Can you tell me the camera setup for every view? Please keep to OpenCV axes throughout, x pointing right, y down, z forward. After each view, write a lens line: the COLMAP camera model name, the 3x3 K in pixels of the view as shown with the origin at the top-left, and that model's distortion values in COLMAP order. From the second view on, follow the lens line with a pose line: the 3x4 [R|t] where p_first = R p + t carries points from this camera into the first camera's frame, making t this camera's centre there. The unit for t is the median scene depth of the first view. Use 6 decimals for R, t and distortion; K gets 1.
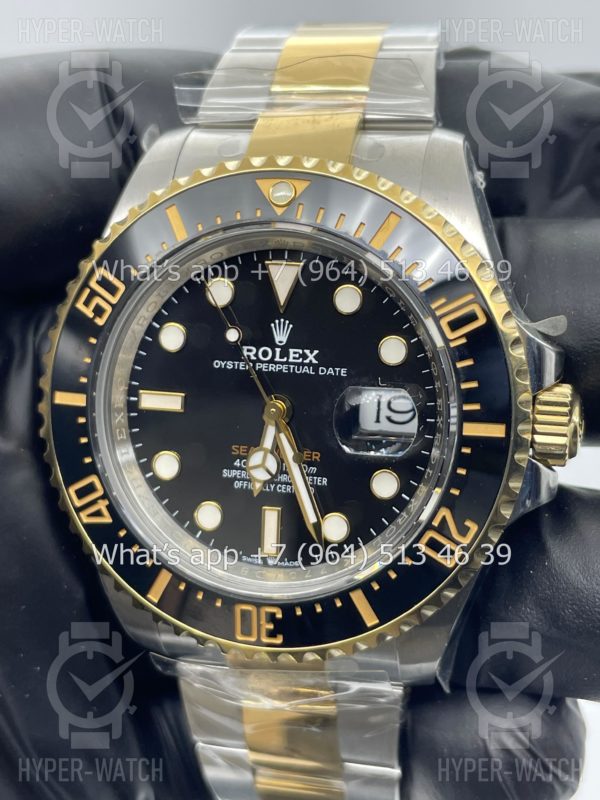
lens RADIAL K [[1231.5, 0, 321.8], [0, 1231.5, 385.8], [0, 0, 1]] dist [0.170999, 0.000000]
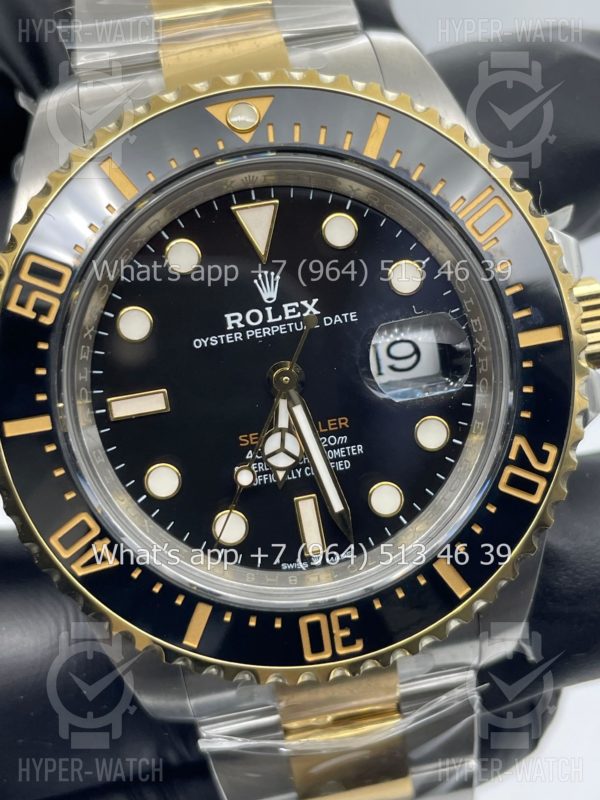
lens RADIAL K [[1231.5, 0, 293.4], [0, 1231.5, 405.5], [0, 0, 1]] dist [0.170999, 0.000000]
pose [[0.931488, -0.224599, 0.286157, -0.273046], [0.240171, 0.970524, -0.020052, 0.054701], [-0.273218, 0.087404, 0.957973, 0.204056]]
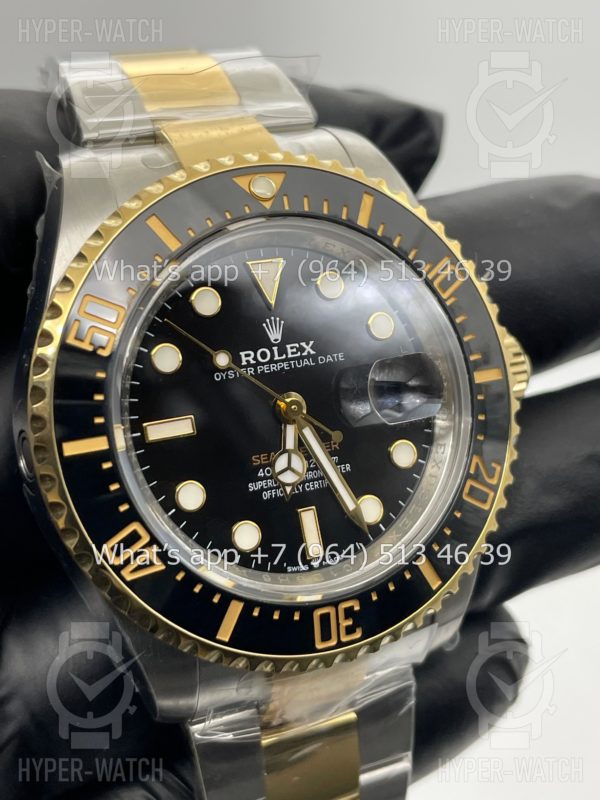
lens RADIAL K [[1231.5, 0, 293.3], [0, 1231.5, 393.3], [0, 0, 1]] dist [0.170999, 0.000000]
pose [[0.792136, -0.188271, 0.580581, -0.599426], [0.251379, 0.967446, -0.029255, 0.037521], [-0.556173, 0.169120, 0.813677, 0.201662]]
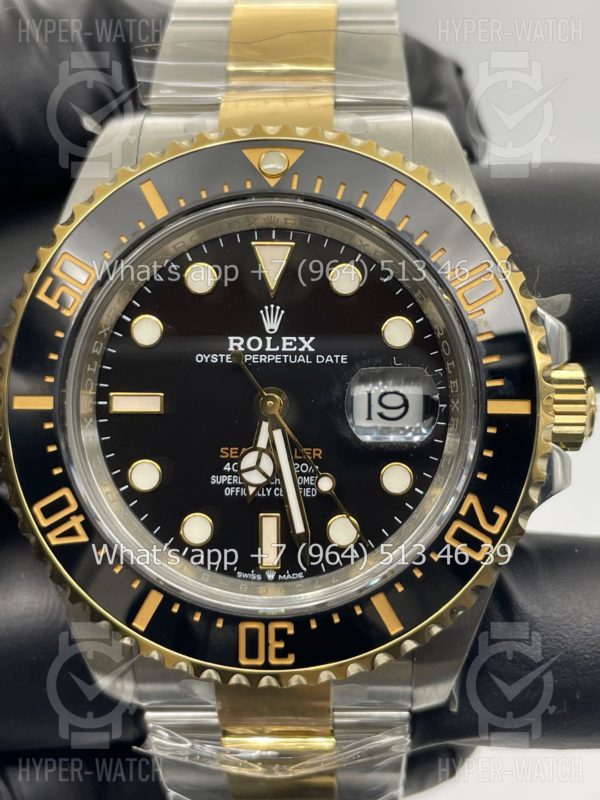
lens RADIAL K [[1231.5, 0, 293.4], [0, 1231.5, 411.0], [0, 0, 1]] dist [0.170999, 0.000000]
pose [[0.981030, -0.037216, 0.190249, -0.192909], [0.054159, 0.994938, -0.084643, 0.101886], [-0.186136, 0.093341, 0.978080, 0.112575]]
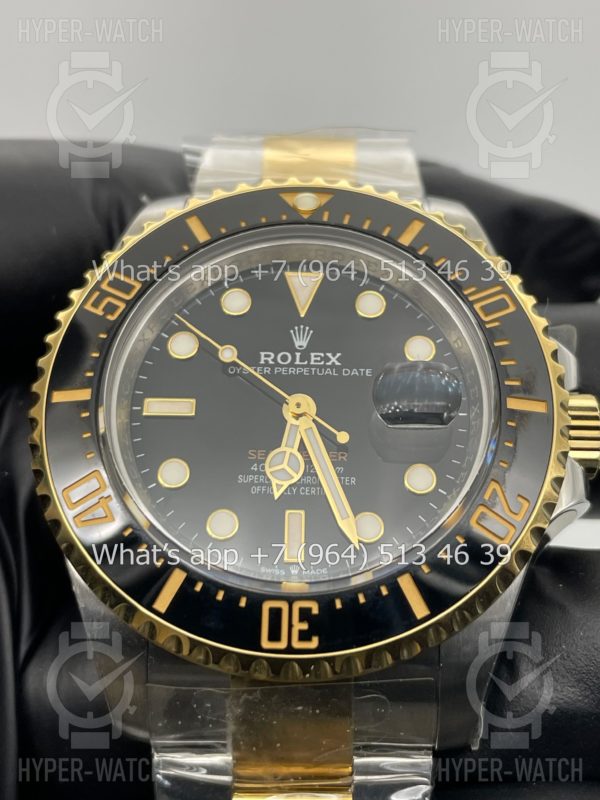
lens RADIAL K [[1231.5, 0, 304.1], [0, 1231.5, 400.9], [0, 0, 1]] dist [0.170999, 0.000000]
pose [[0.976888, 0.063993, 0.203949, -0.225508], [0.034851, 0.893684, -0.447342, 0.435678], [-0.210893, 0.444111, 0.870798, 0.174867]]
